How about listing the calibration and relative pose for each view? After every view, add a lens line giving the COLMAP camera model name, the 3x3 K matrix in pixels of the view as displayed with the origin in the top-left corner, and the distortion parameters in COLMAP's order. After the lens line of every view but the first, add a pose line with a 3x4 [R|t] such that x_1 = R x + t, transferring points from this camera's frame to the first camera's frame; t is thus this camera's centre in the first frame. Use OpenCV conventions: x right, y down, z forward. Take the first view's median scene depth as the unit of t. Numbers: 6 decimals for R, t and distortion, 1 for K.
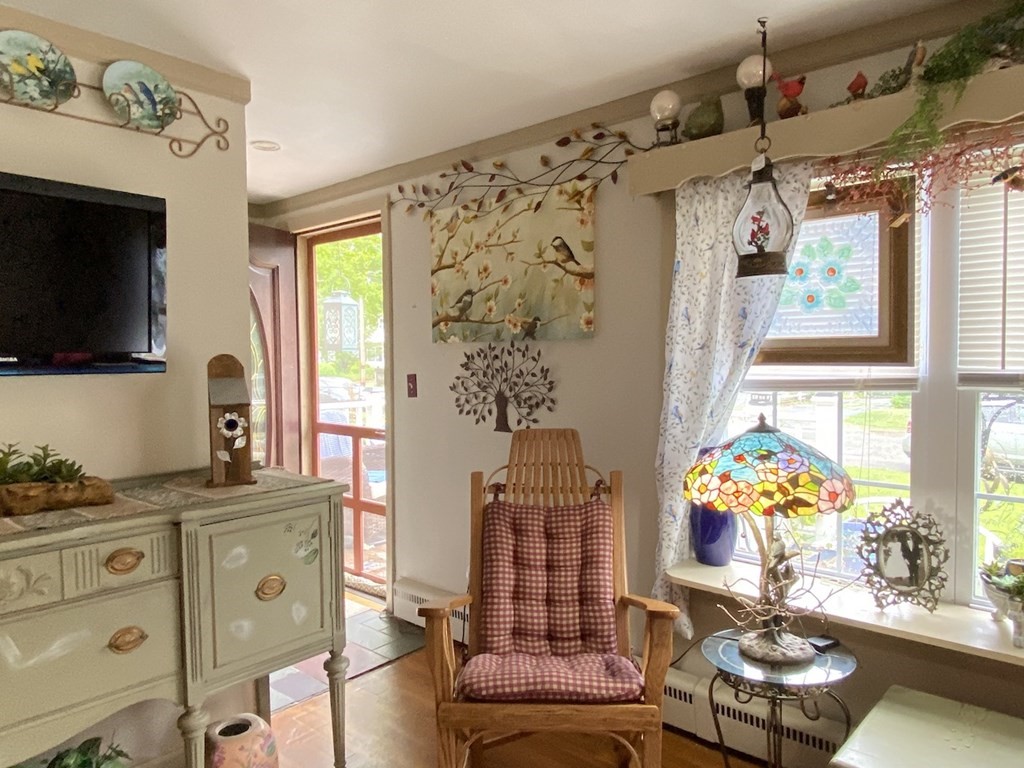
lens RADIAL K [[692.6, 0, 517.3], [0, 692.6, 380.6], [0, 0, 1]] dist [0.077085, -0.089835]
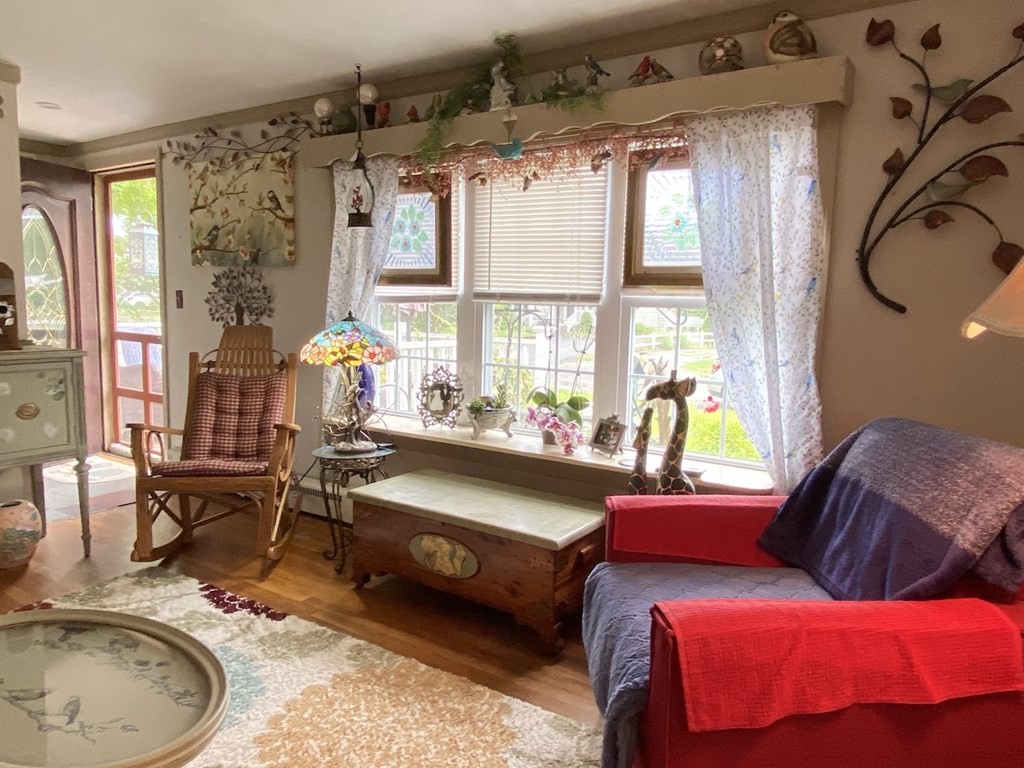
lens RADIAL K [[692.6, 0, 516.5], [0, 692.6, 381.5], [0, 0, 1]] dist [0.077085, -0.089835]
pose [[0.988107, 0.016904, 0.152834, 0.438633], [-0.028525, 0.996838, 0.074168, 0.072796], [-0.151097, -0.077645, 0.985465, -0.639934]]
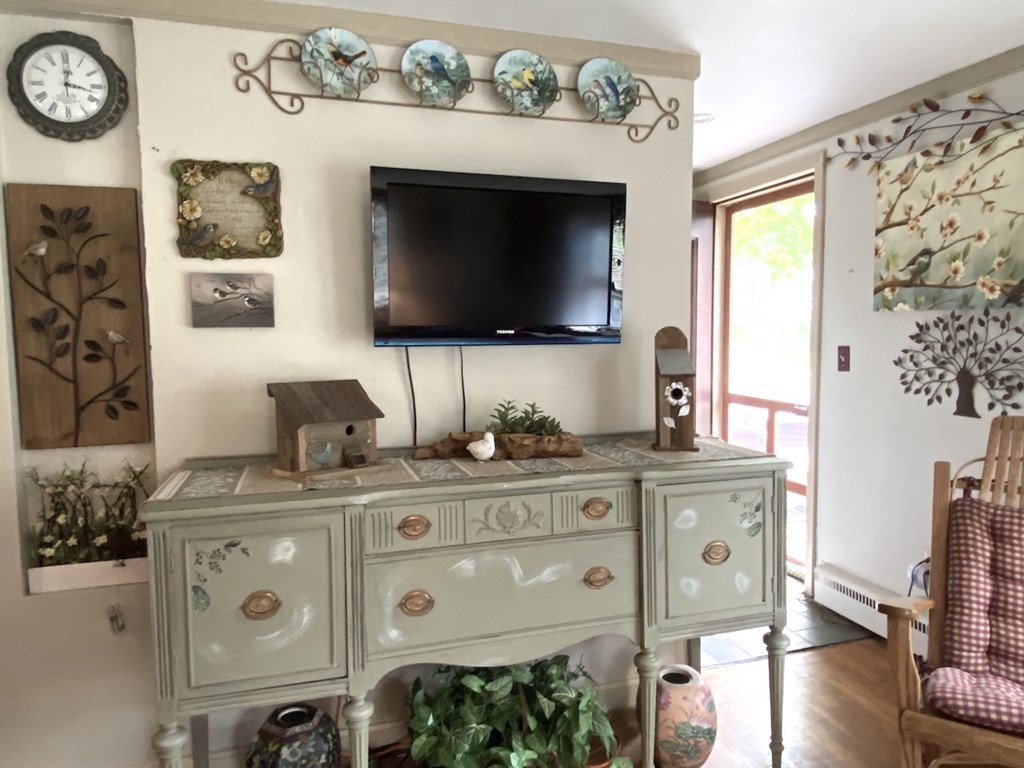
lens RADIAL K [[692.6, 0, 519.5], [0, 692.6, 381.0], [0, 0, 1]] dist [0.077085, -0.089835]
pose [[0.861058, 0.040088, -0.506924, -0.080680], [-0.016765, 0.998584, 0.050490, -0.004615], [0.508230, -0.034976, 0.860511, -0.022787]]
